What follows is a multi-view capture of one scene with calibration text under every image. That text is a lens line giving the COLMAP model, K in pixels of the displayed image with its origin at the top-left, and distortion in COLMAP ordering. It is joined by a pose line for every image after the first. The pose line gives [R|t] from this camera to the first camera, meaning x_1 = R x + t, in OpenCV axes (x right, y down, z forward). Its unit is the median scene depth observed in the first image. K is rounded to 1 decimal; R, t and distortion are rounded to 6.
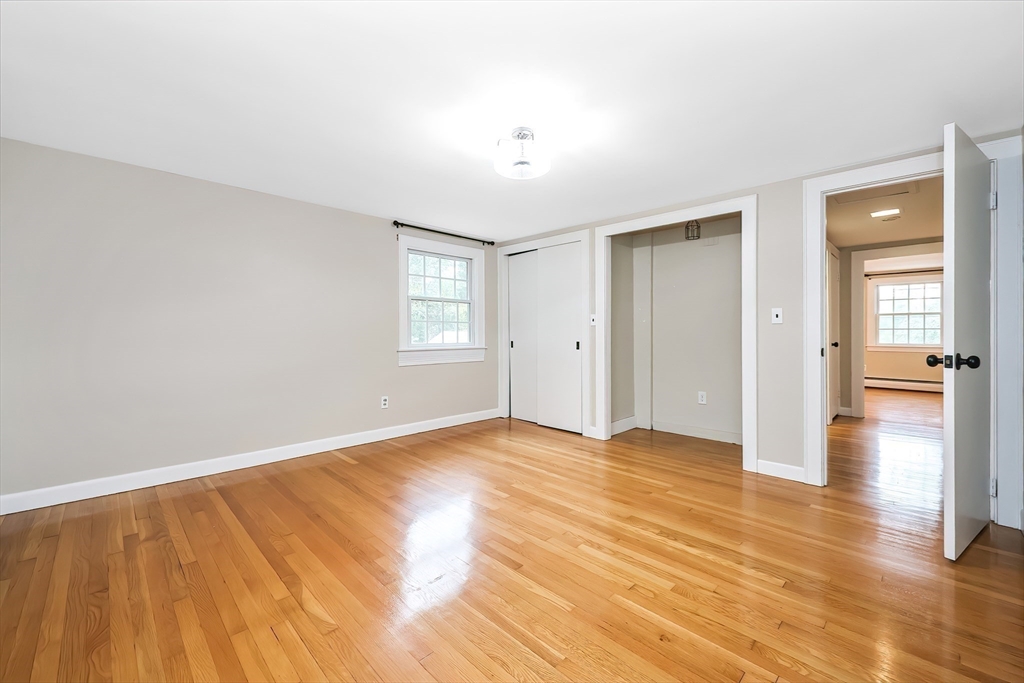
lens RADIAL K [[431.7, 0, 514.2], [0, 431.7, 336.7], [0, 0, 1]] dist [0.005665, 0.000584]
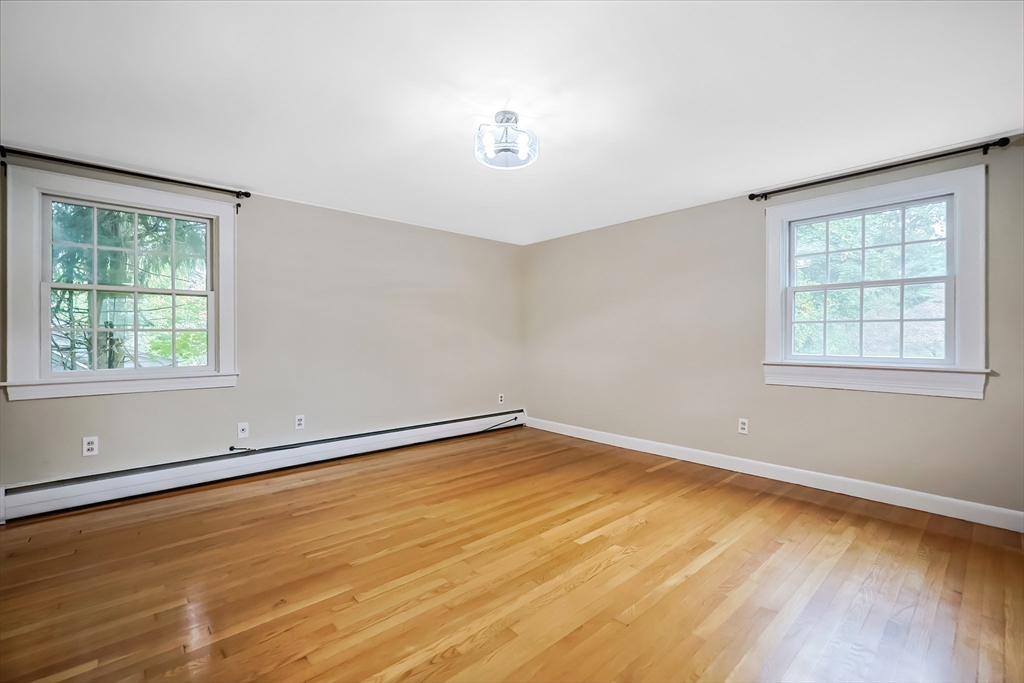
lens RADIAL K [[431.7, 0, 514.2], [0, 431.7, 336.7], [0, 0, 1]] dist [0.005665, 0.000584]
pose [[-0.084046, -0.009233, -0.996419, 0.739332], [0.004534, 0.999943, -0.009648, -0.012827], [0.996452, -0.005329, -0.083999, 0.859629]]
